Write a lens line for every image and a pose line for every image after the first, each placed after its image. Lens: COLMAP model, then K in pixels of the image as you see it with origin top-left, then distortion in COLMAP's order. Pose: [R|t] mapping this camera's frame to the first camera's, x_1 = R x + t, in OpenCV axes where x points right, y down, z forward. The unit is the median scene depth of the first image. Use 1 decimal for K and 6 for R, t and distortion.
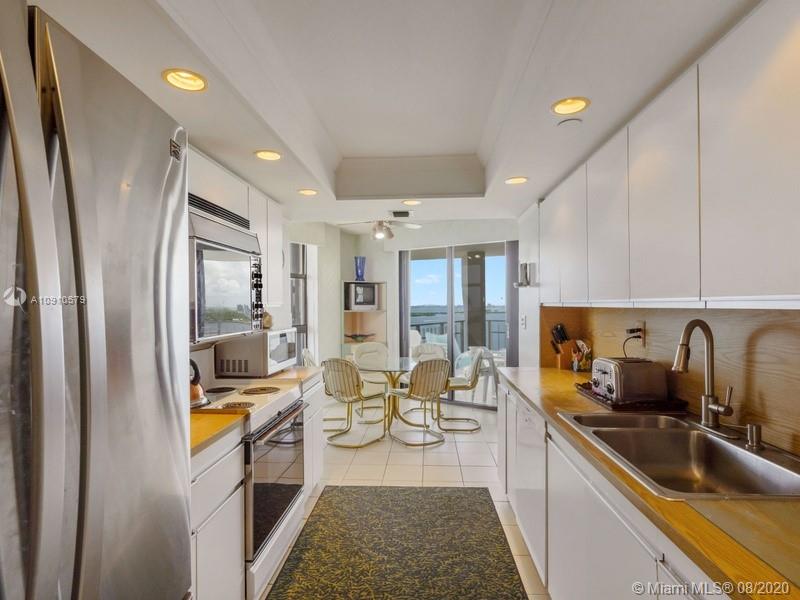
lens RADIAL K [[431.8, 0, 400.0], [0, 431.8, 300.0], [0, 0, 1]] dist [0.000187, 0.000052]
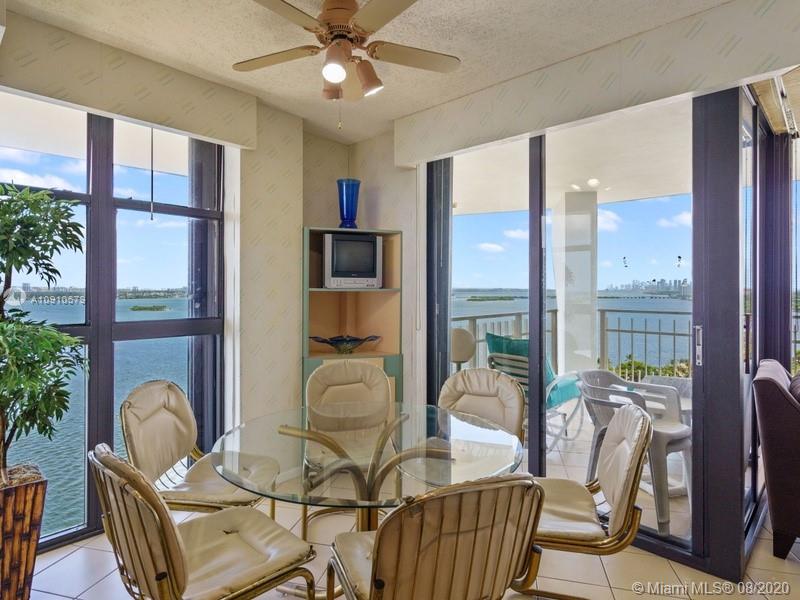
lens RADIAL K [[399.8, 0, 401.2], [0, 399.8, 287.2], [0, 0, 1]] dist [0.000427, 0.000089]
pose [[0.980151, 0.007663, -0.198106, 0.059615], [-0.006670, 0.999962, 0.005680, 0.019685], [0.198142, -0.004246, 0.980164, 0.562618]]
